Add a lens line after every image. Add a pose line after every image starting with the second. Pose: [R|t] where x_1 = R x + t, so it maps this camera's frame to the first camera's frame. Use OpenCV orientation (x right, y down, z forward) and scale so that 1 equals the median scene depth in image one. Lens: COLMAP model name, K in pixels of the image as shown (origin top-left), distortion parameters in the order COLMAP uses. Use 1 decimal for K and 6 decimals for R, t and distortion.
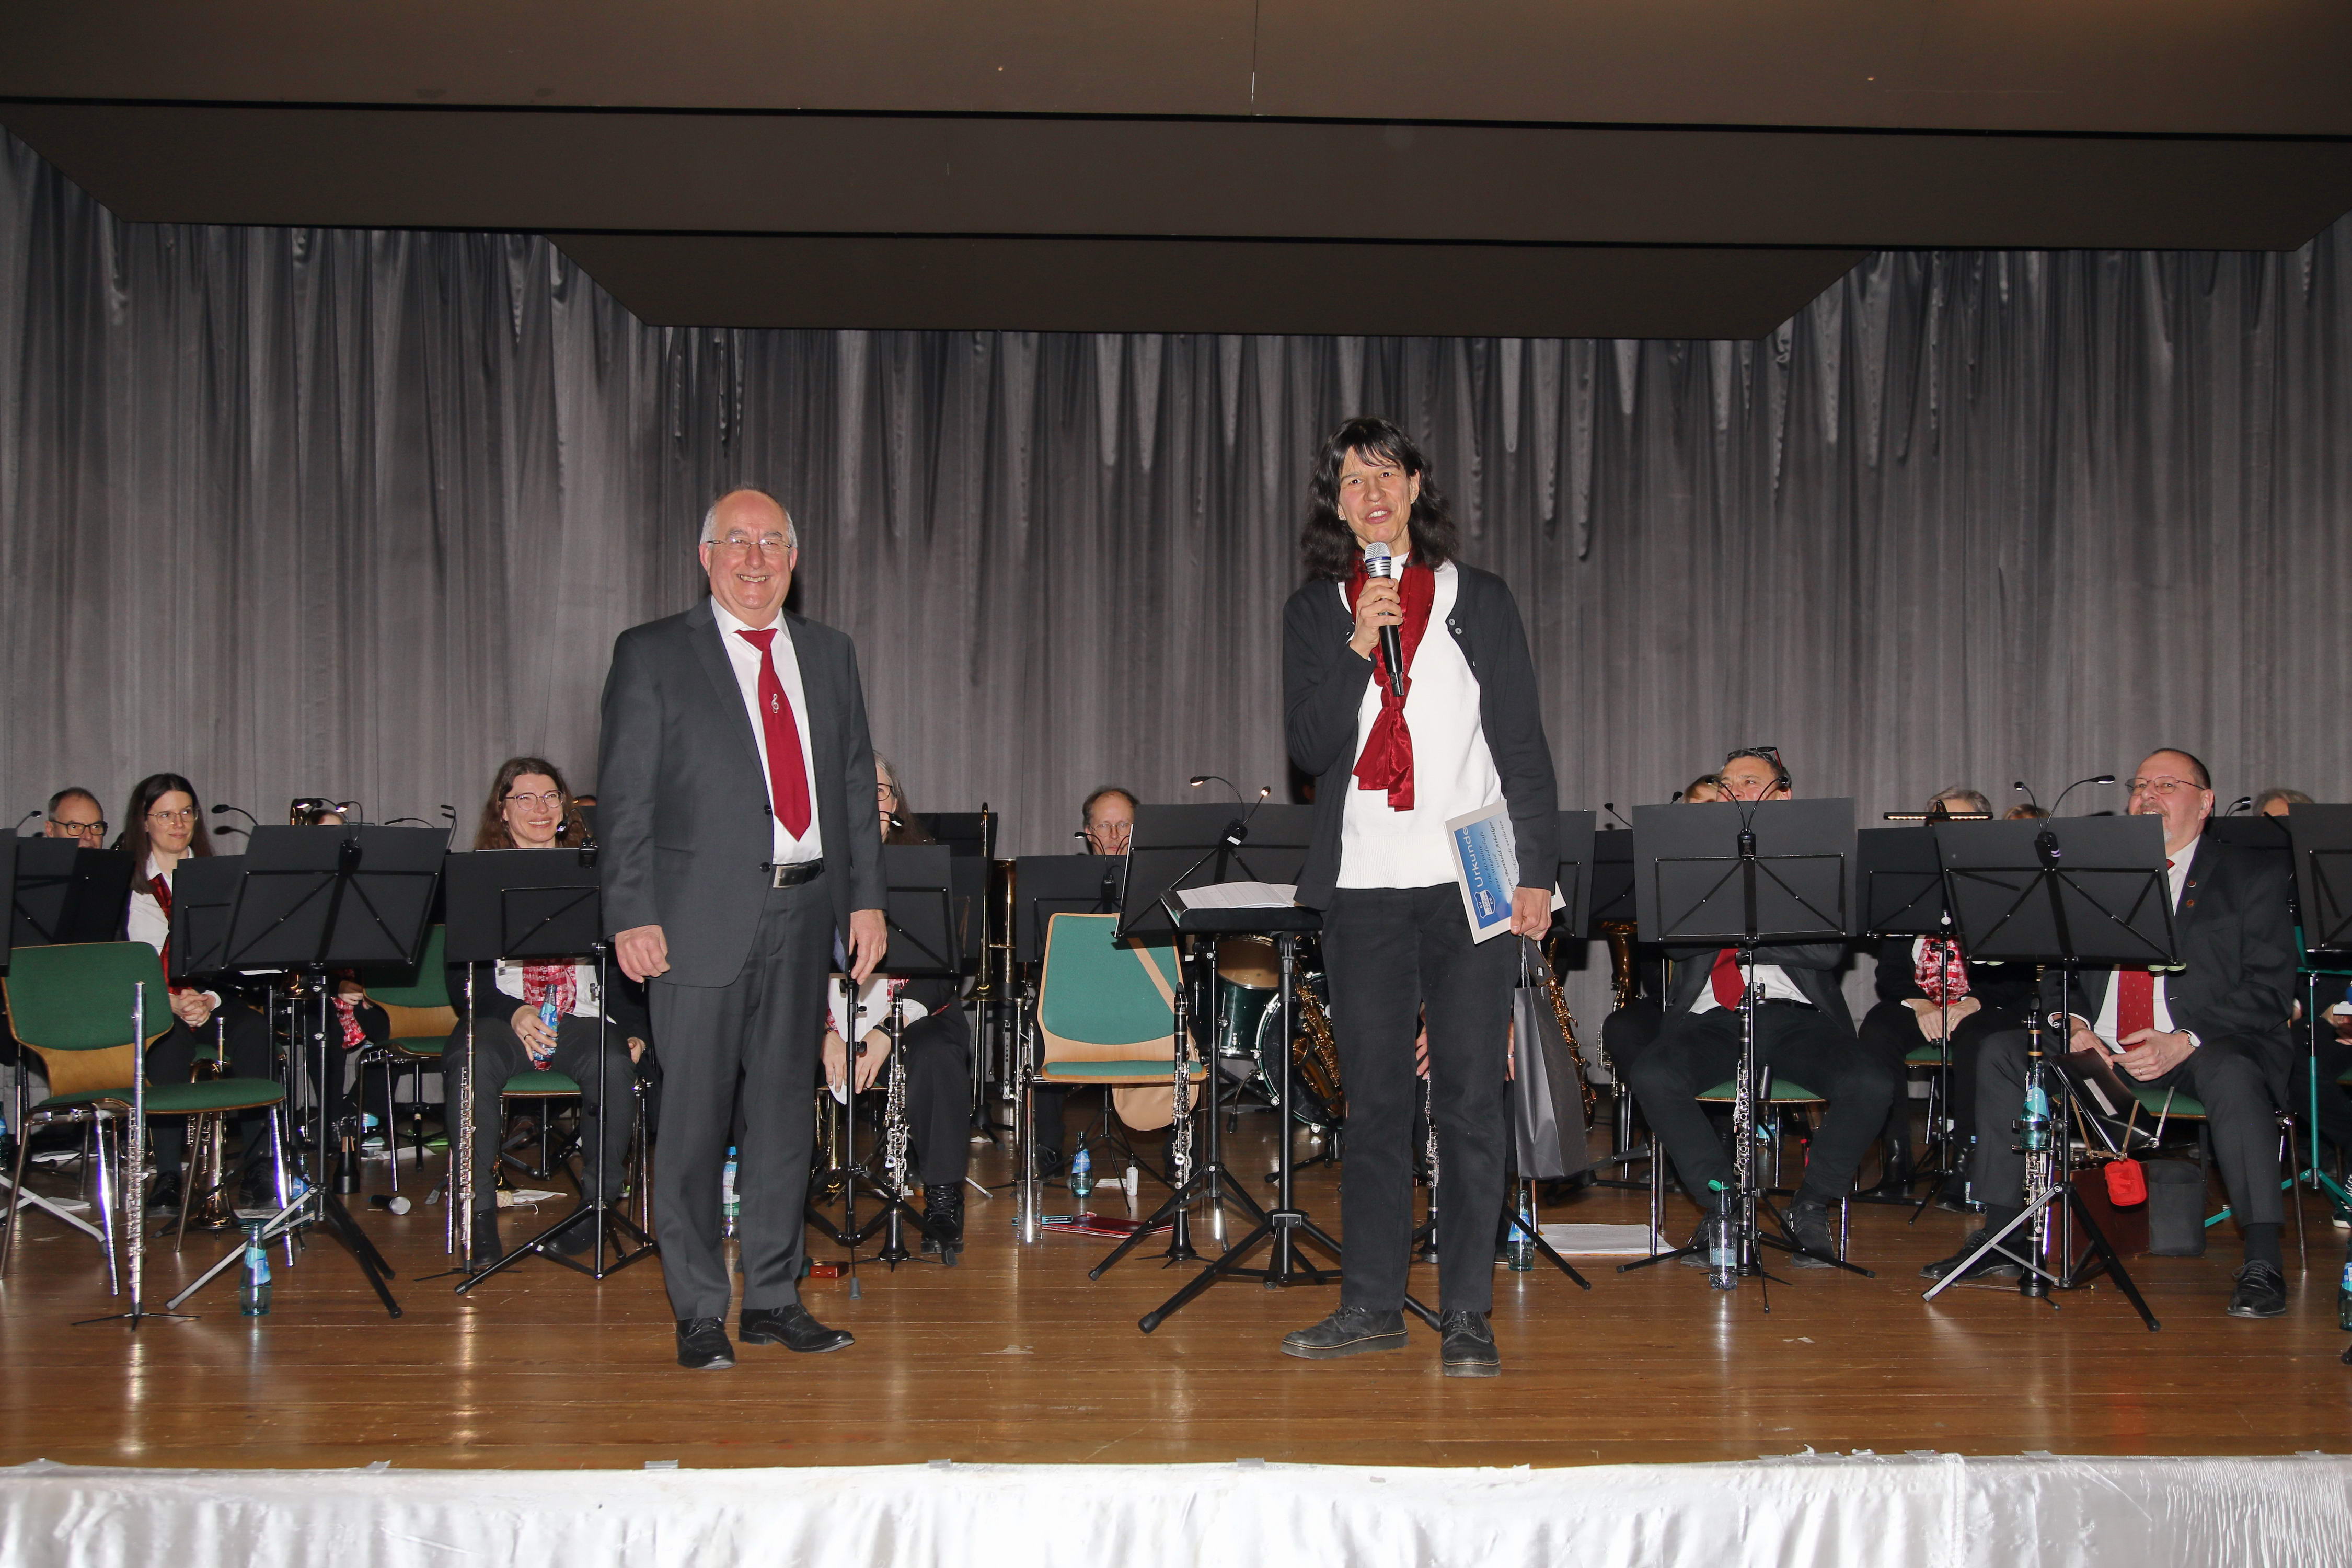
lens RADIAL K [[2426.3, 0, 1186.6], [0, 2426.3, 812.8], [0, 0, 1]] dist [0.012833, 0.000000]
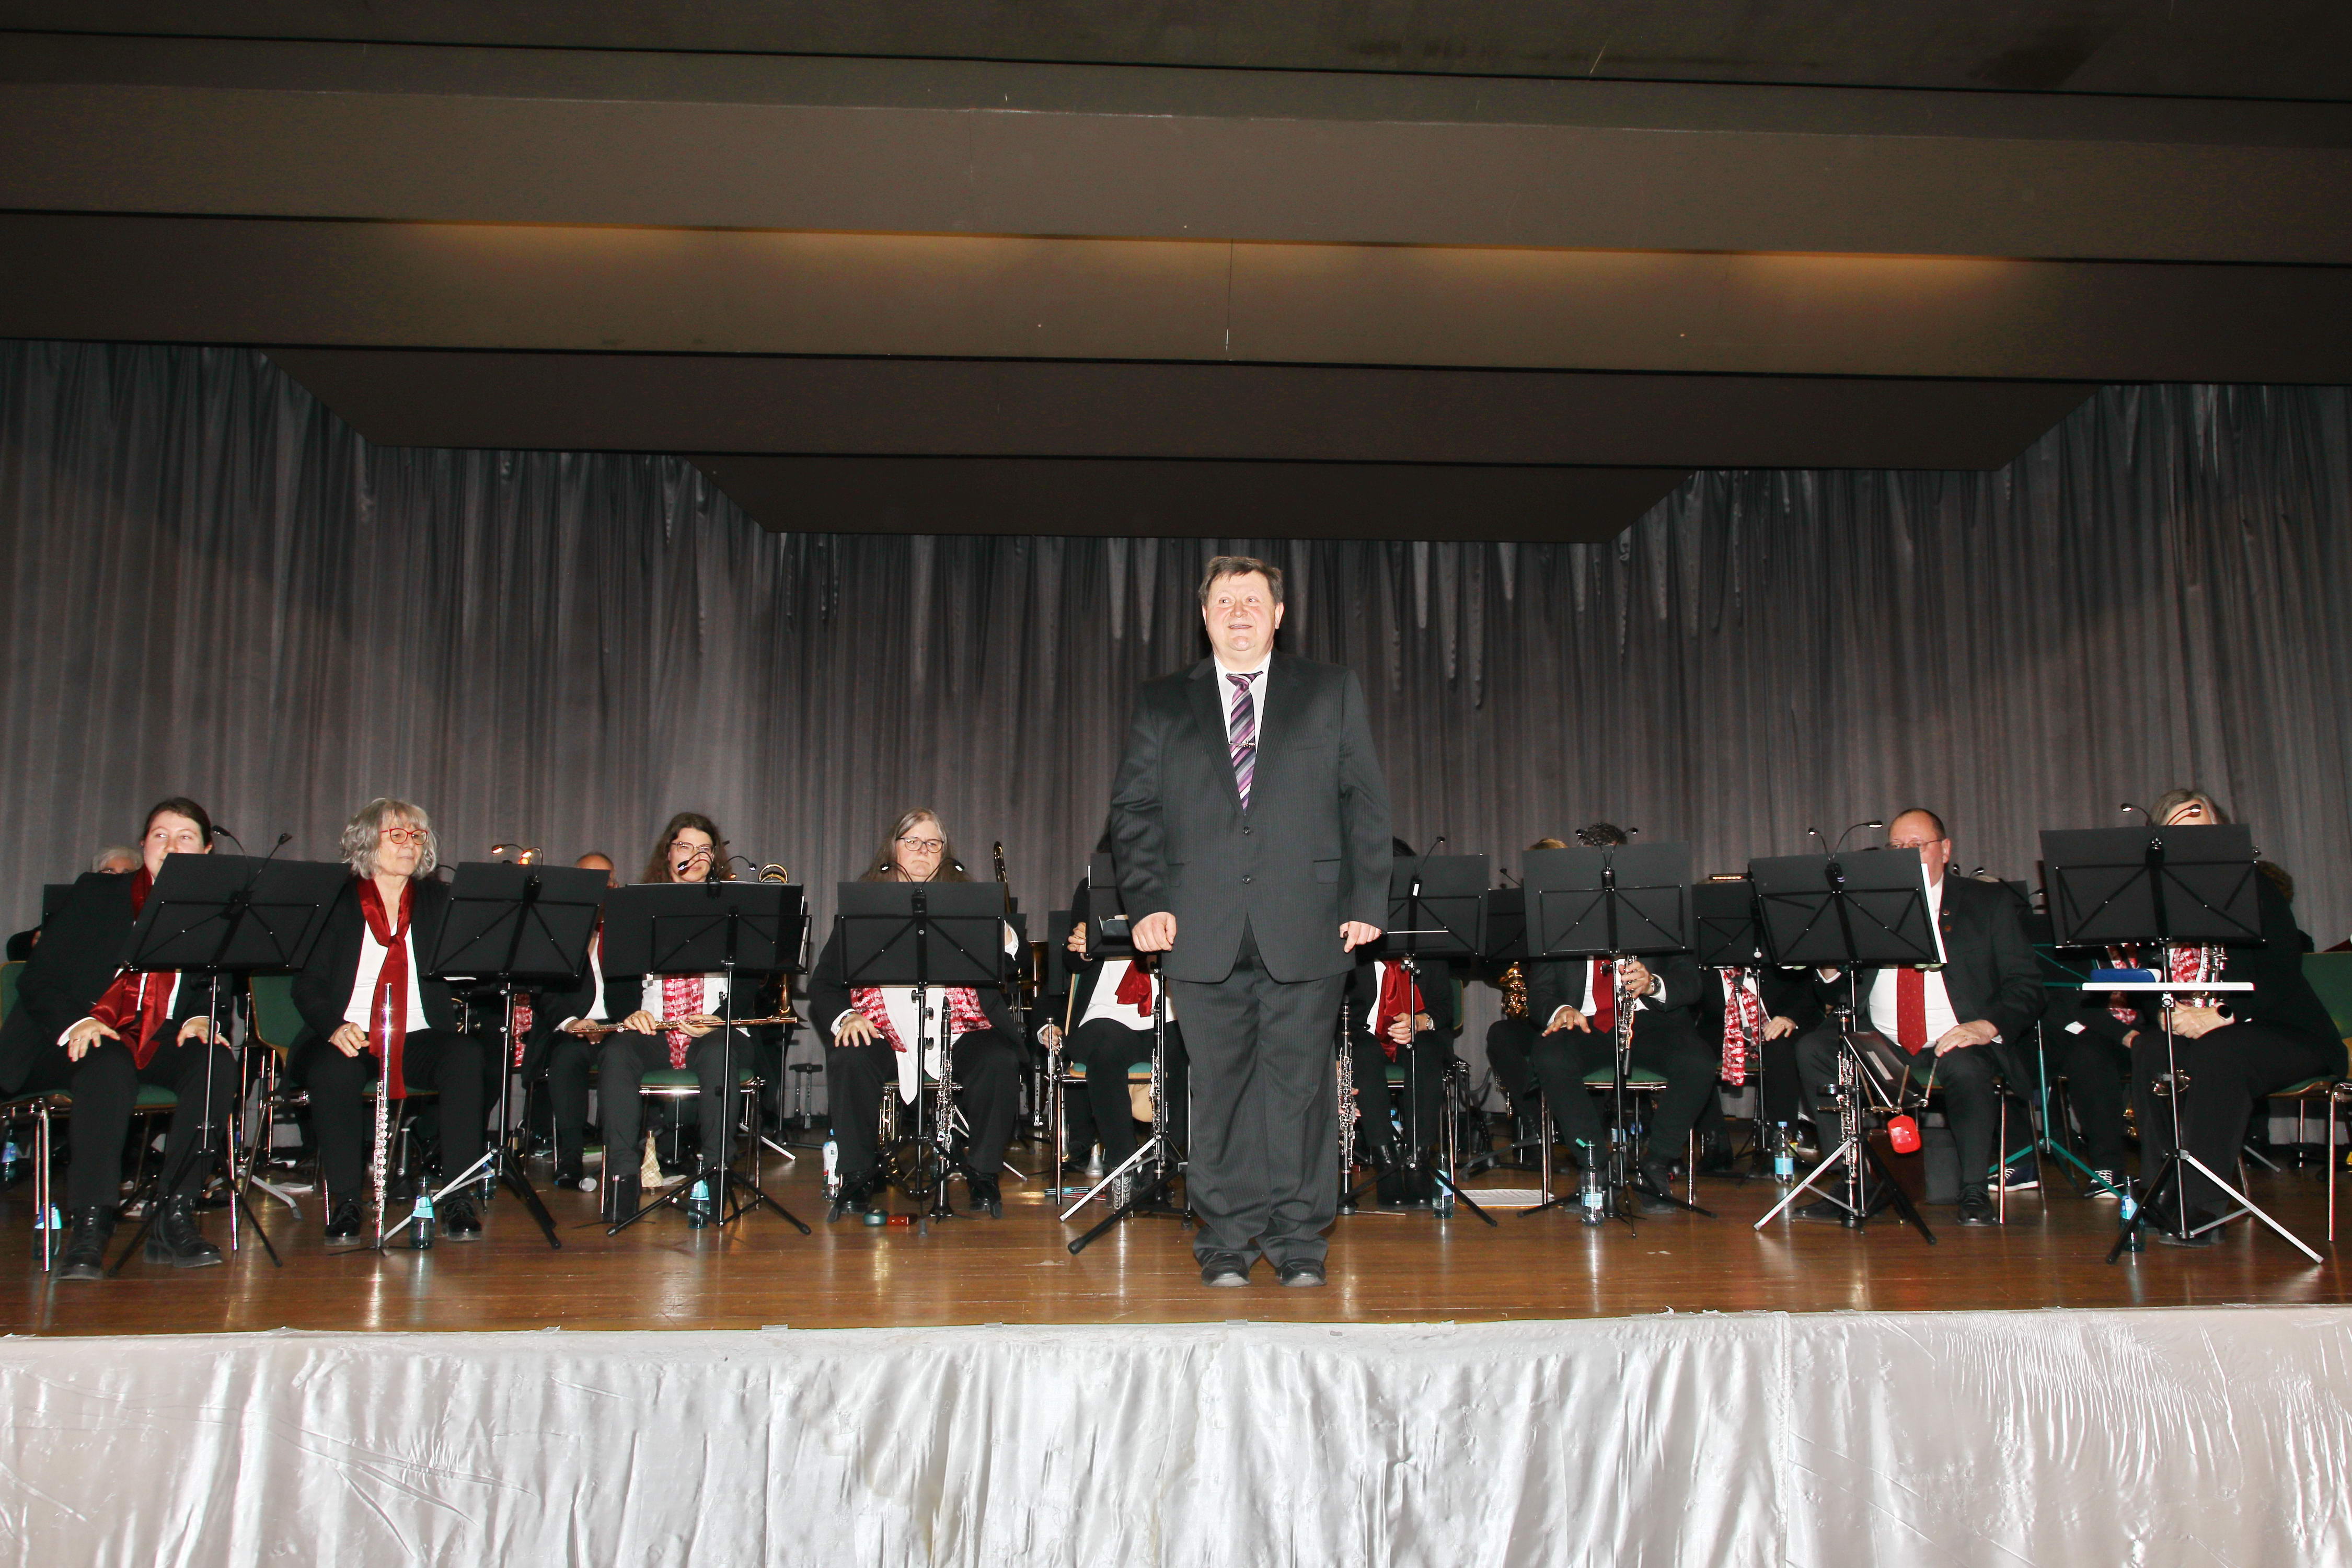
lens RADIAL K [[1884.1, 0, 1218.3], [0, 1884.1, 738.4], [0, 0, 1]] dist [-0.003595, 0.010606]
pose [[0.999697, -0.002980, 0.024444, -0.002783], [0.005755, 0.993433, -0.114269, 0.031072], [-0.023943, 0.114375, 0.993149, -0.008843]]
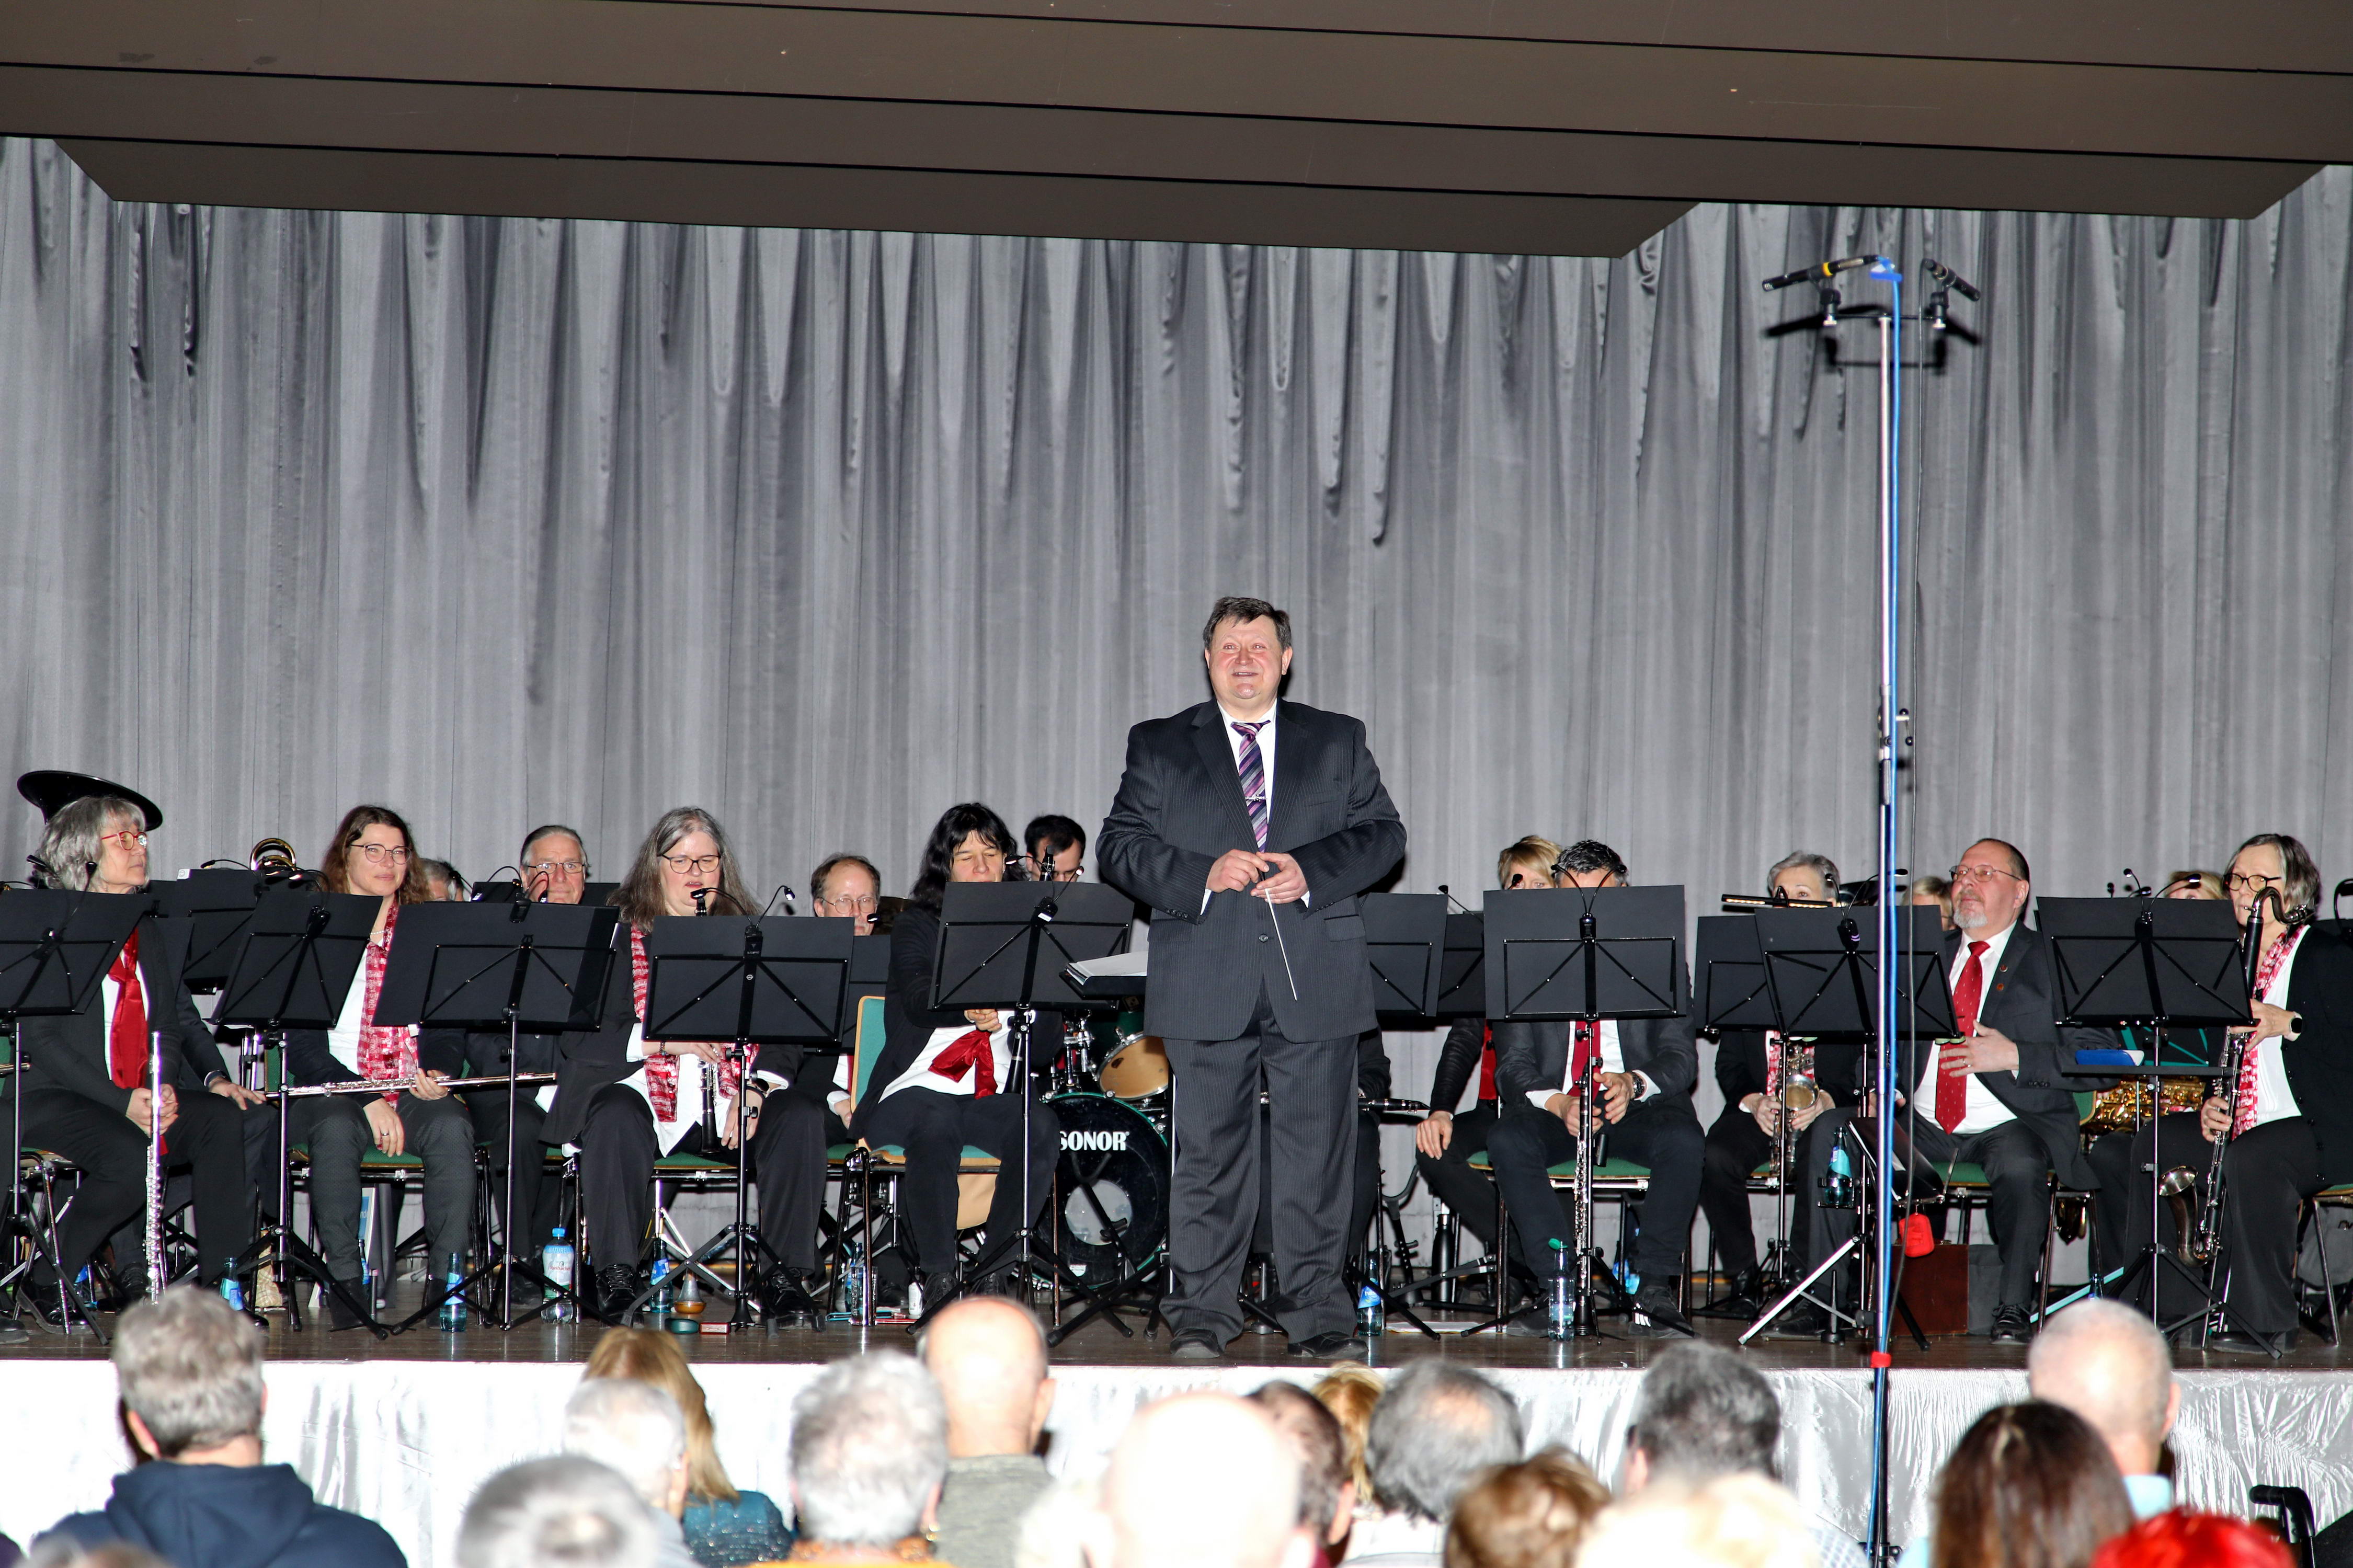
lens RADIAL K [[7193.8, 0, 1192.6], [0, 7193.8, 870.9], [0, 0, 1]] dist [0.118059, 0.000000]
pose [[0.985736, 0.013580, 0.167748, -0.280993], [-0.013472, 0.999908, -0.001780, -0.002336], [-0.167756, -0.000505, 0.985828, -1.245226]]
